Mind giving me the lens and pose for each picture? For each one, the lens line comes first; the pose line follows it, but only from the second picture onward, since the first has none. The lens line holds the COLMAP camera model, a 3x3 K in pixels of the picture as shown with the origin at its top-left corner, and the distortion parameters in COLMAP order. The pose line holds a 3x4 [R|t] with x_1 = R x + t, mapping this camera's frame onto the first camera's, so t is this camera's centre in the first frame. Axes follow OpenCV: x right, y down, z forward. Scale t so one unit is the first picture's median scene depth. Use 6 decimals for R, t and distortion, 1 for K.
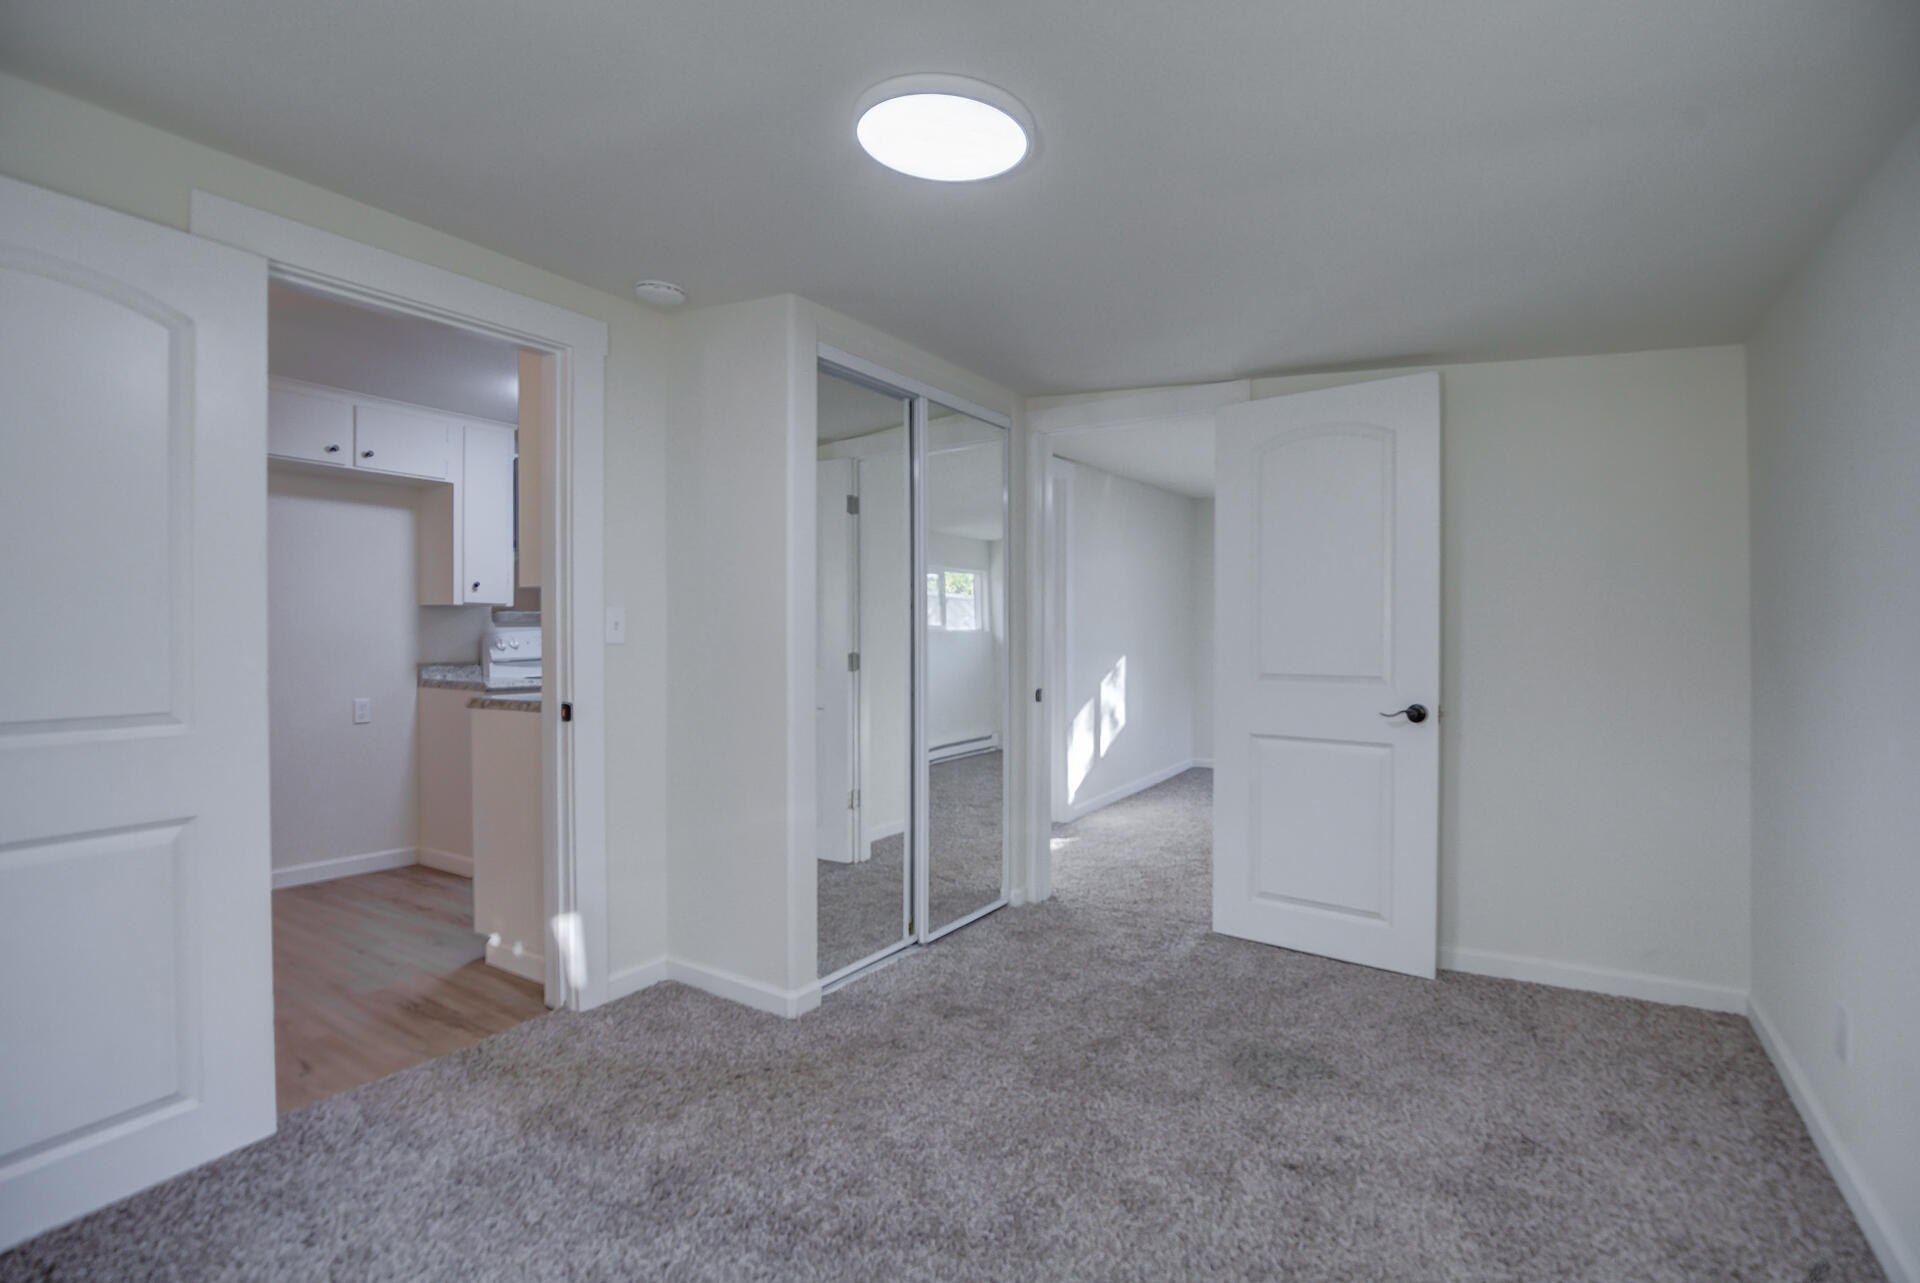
lens RADIAL K [[895.1, 0, 960.8], [0, 895.1, 633.4], [0, 0, 1]] dist [-0.031176, 0.005320]
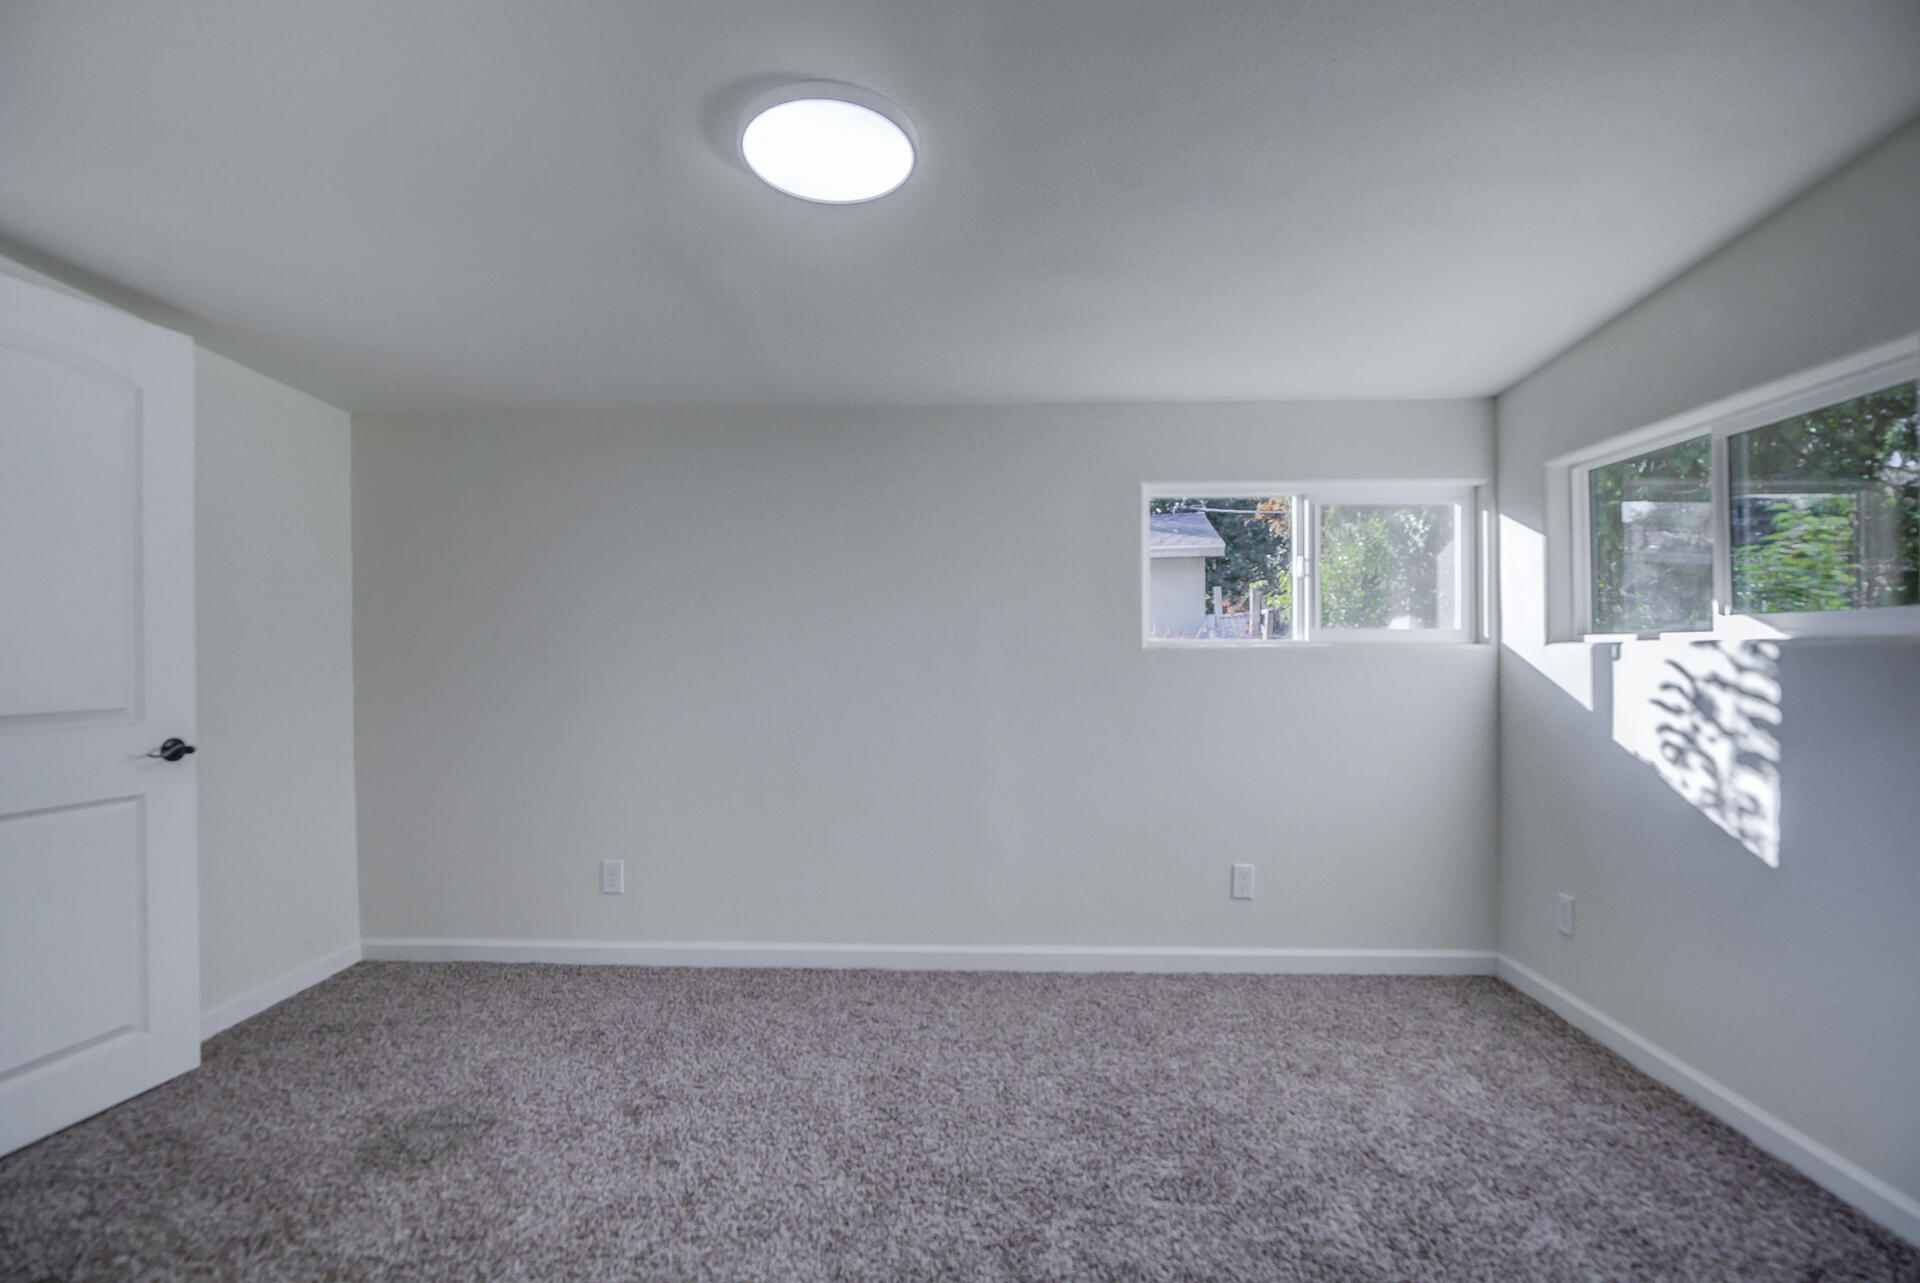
lens RADIAL K [[895.1, 0, 967.2], [0, 895.1, 645.5], [0, 0, 1]] dist [-0.031176, 0.005320]
pose [[-0.510570, 0.006046, 0.859815, -0.541313], [0.011705, 0.999931, -0.000080, 0.003054], [-0.859756, 0.010024, -0.510606, 0.788227]]
